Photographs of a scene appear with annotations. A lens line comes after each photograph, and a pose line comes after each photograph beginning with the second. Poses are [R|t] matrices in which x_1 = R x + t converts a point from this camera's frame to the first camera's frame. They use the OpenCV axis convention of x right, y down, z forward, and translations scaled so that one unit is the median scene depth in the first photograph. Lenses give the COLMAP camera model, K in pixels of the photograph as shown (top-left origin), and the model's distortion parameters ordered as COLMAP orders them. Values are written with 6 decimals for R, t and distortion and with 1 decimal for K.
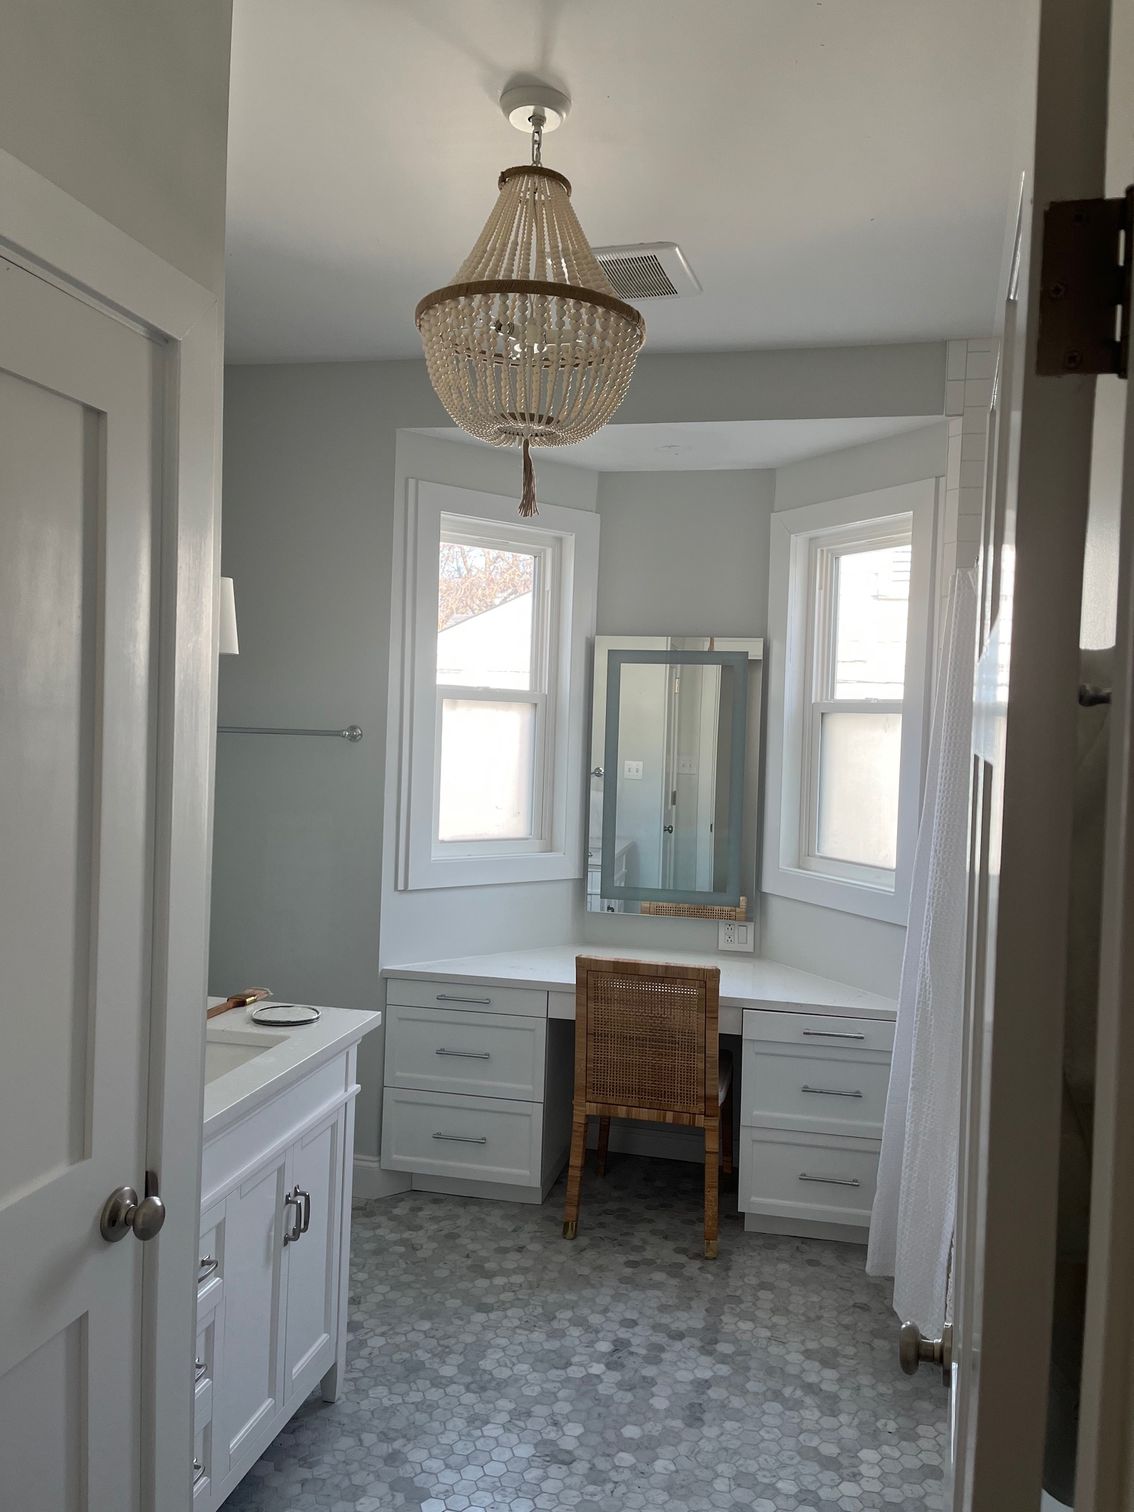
lens RADIAL K [[1104.3, 0, 567.0], [0, 1104.3, 756.0], [0, 0, 1]] dist [-0.006501, 0.001567]
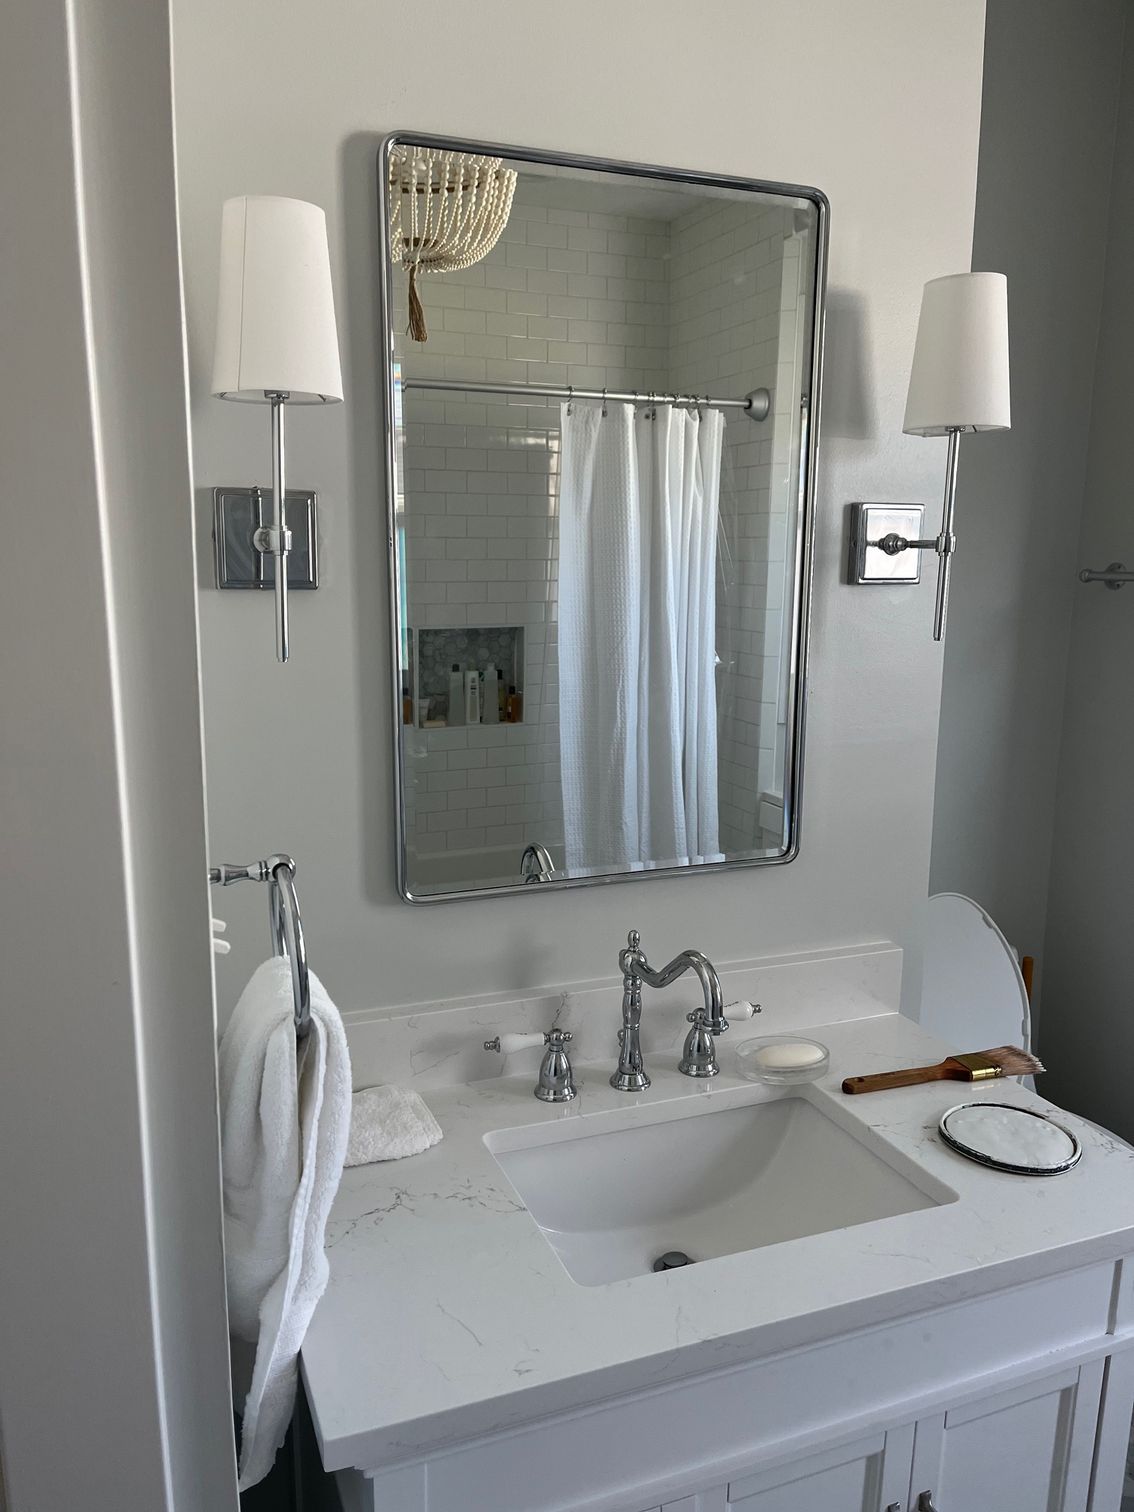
lens RADIAL K [[1104.3, 0, 567.0], [0, 1104.3, 756.0], [0, 0, 1]] dist [-0.006501, 0.001567]
pose [[0.561647, 0.125001, -0.817880, 0.027856], [-0.021523, 0.990394, 0.136588, -0.006426], [0.827097, -0.059111, 0.558942, 0.560295]]
